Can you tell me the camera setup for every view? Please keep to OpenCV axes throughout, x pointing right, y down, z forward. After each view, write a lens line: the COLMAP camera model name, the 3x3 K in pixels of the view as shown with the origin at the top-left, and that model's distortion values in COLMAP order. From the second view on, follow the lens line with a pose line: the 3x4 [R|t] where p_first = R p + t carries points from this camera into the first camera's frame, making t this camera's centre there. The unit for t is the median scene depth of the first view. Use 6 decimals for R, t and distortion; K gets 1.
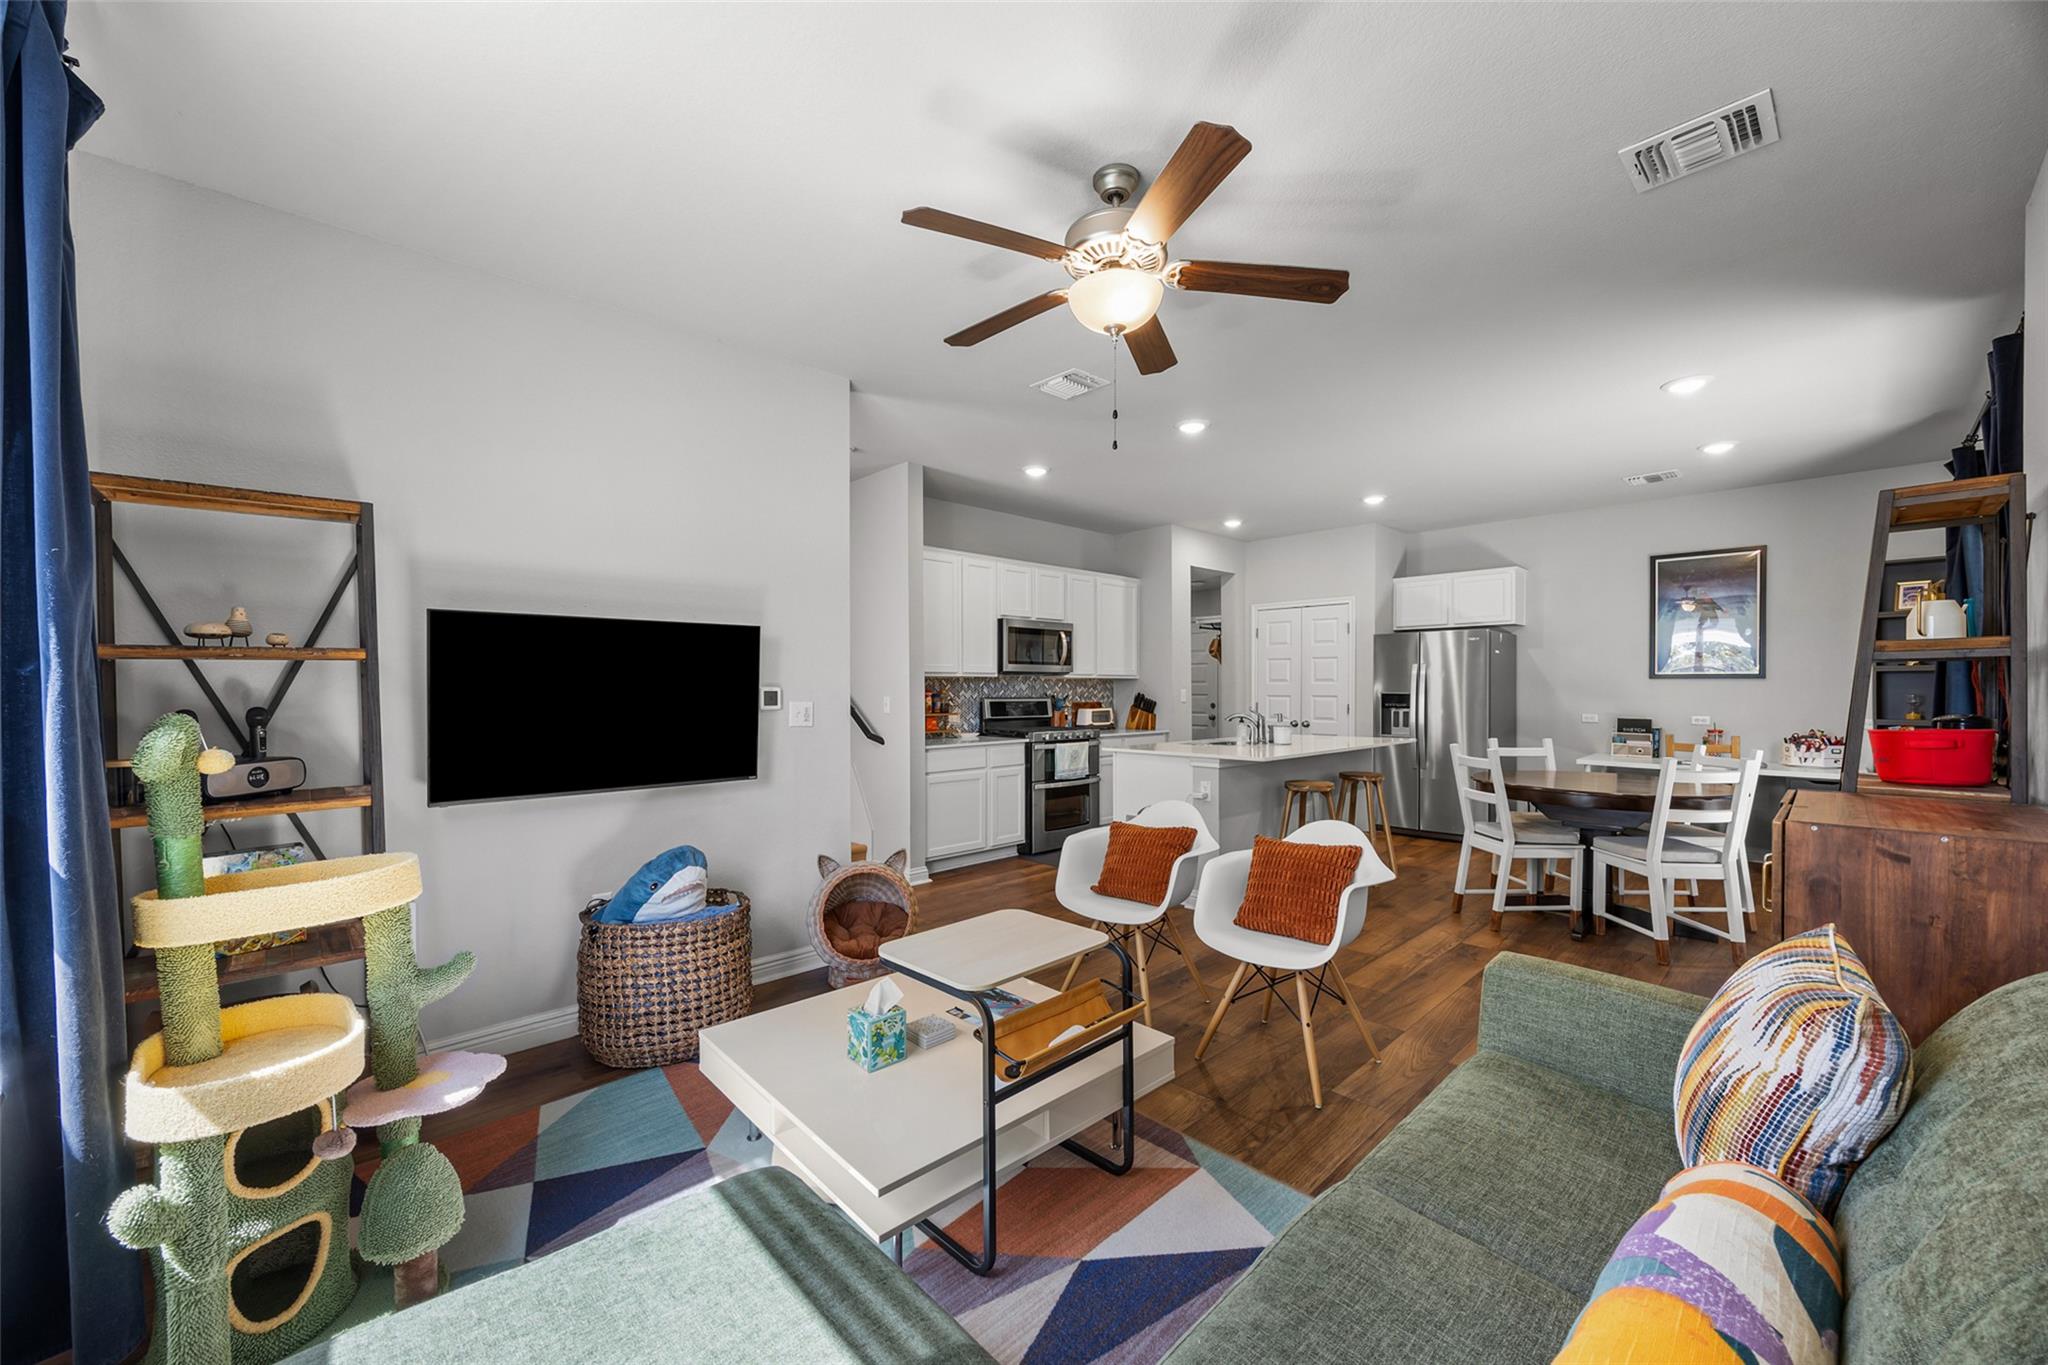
lens RADIAL K [[795.1, 0, 1025.6], [0, 795.1, 687.1], [0, 0, 1]] dist [0.003343, 0.000154]
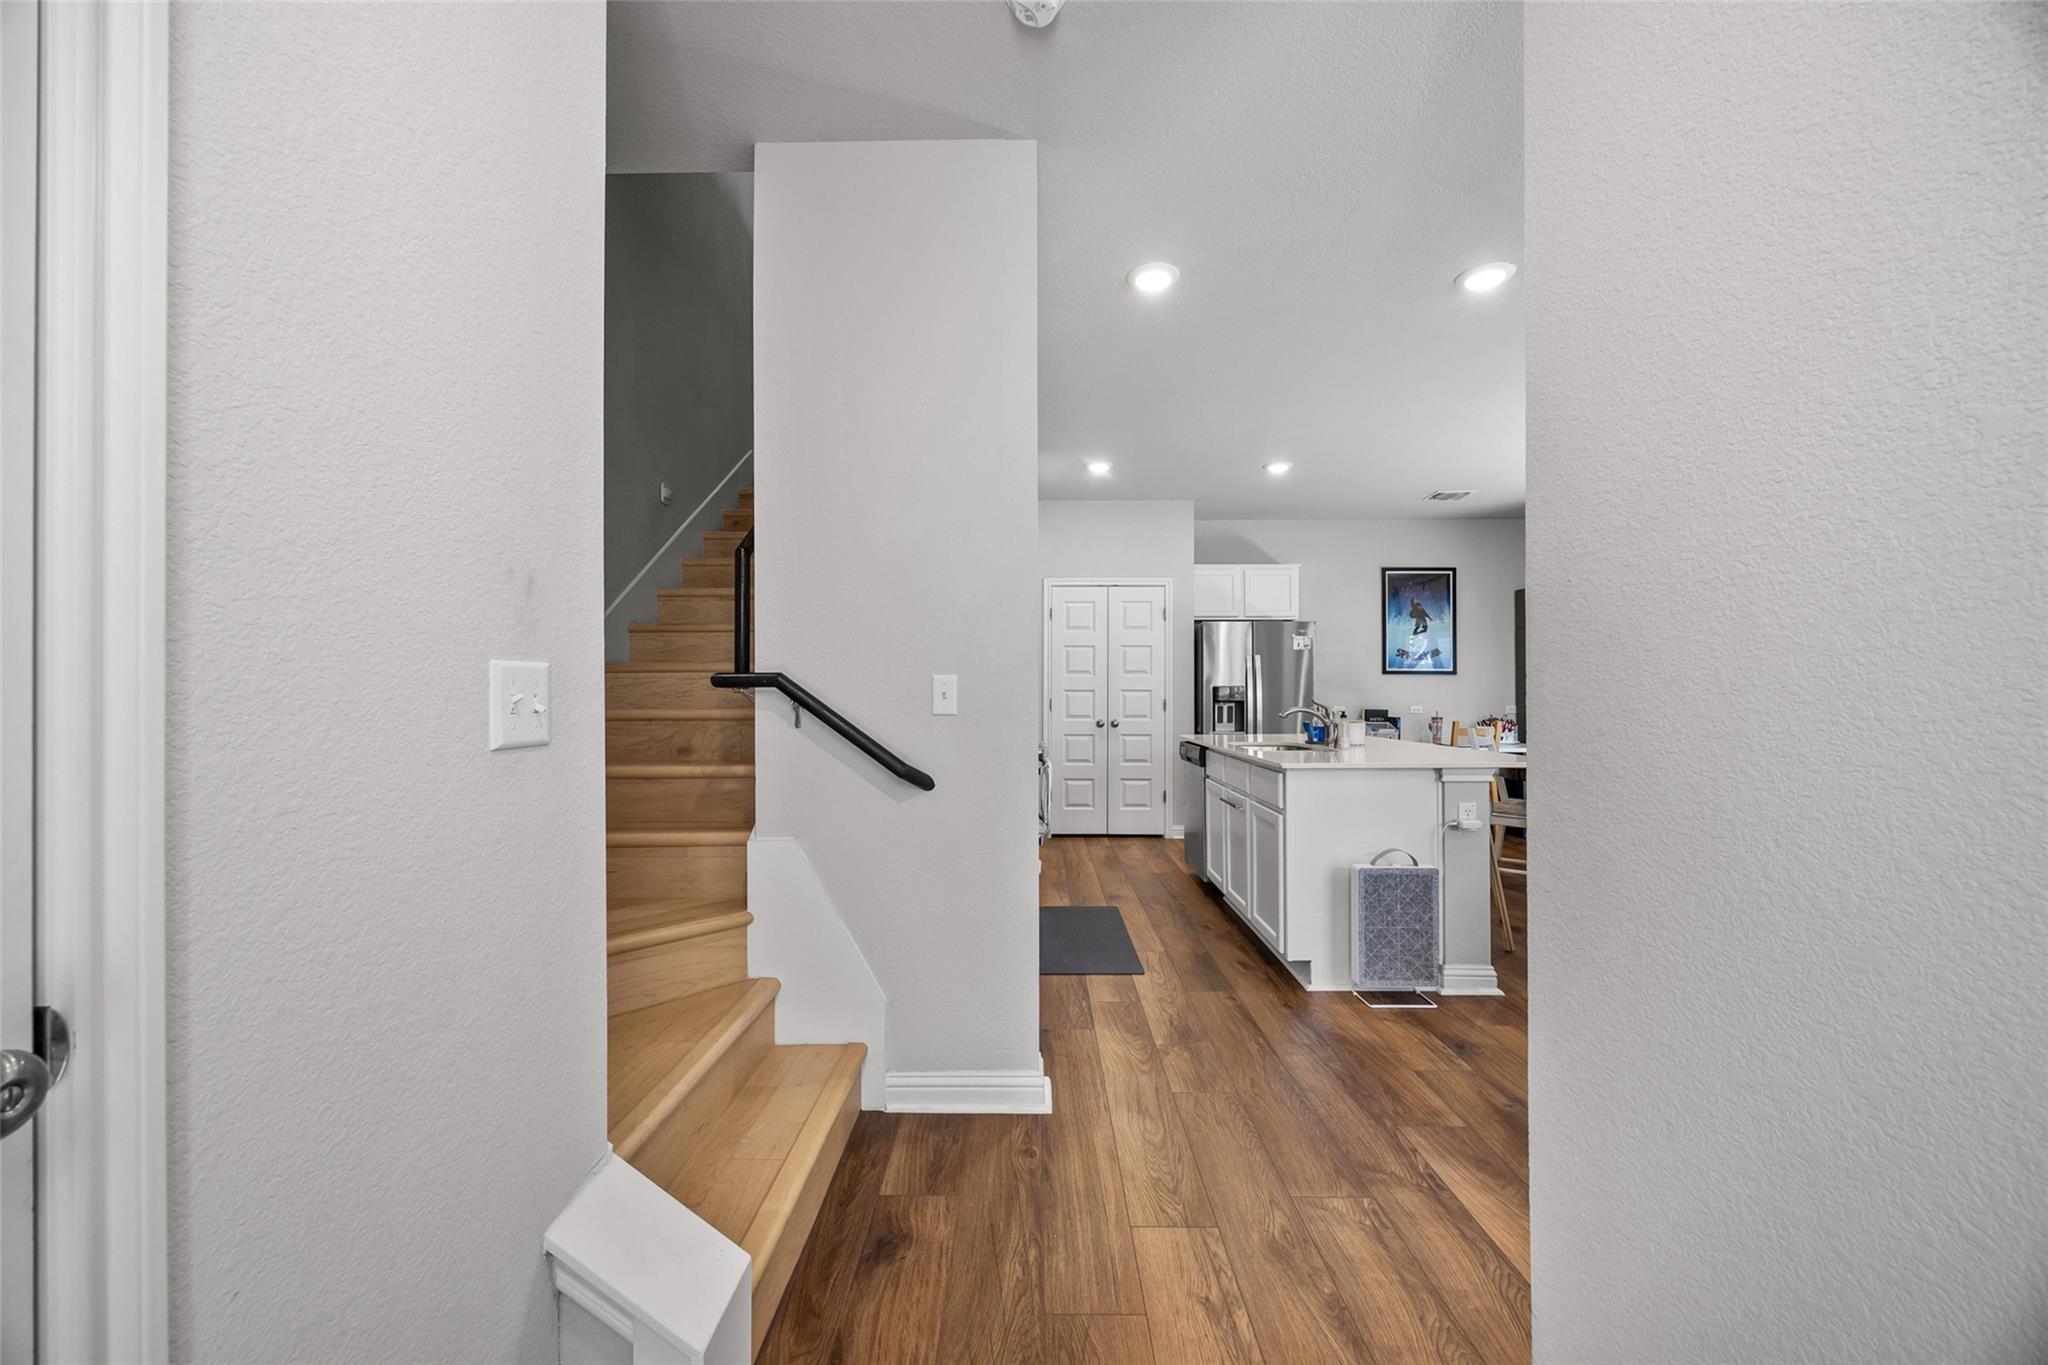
lens RADIAL K [[795.1, 0, 1038.6], [0, 795.1, 682.9], [0, 0, 1]] dist [0.003343, 0.000154]
pose [[0.688590, 0.009369, 0.725090, -0.352560], [-0.001284, 0.999931, -0.011701, 0.014569], [-0.725150, 0.007127, 0.688554, 0.521247]]
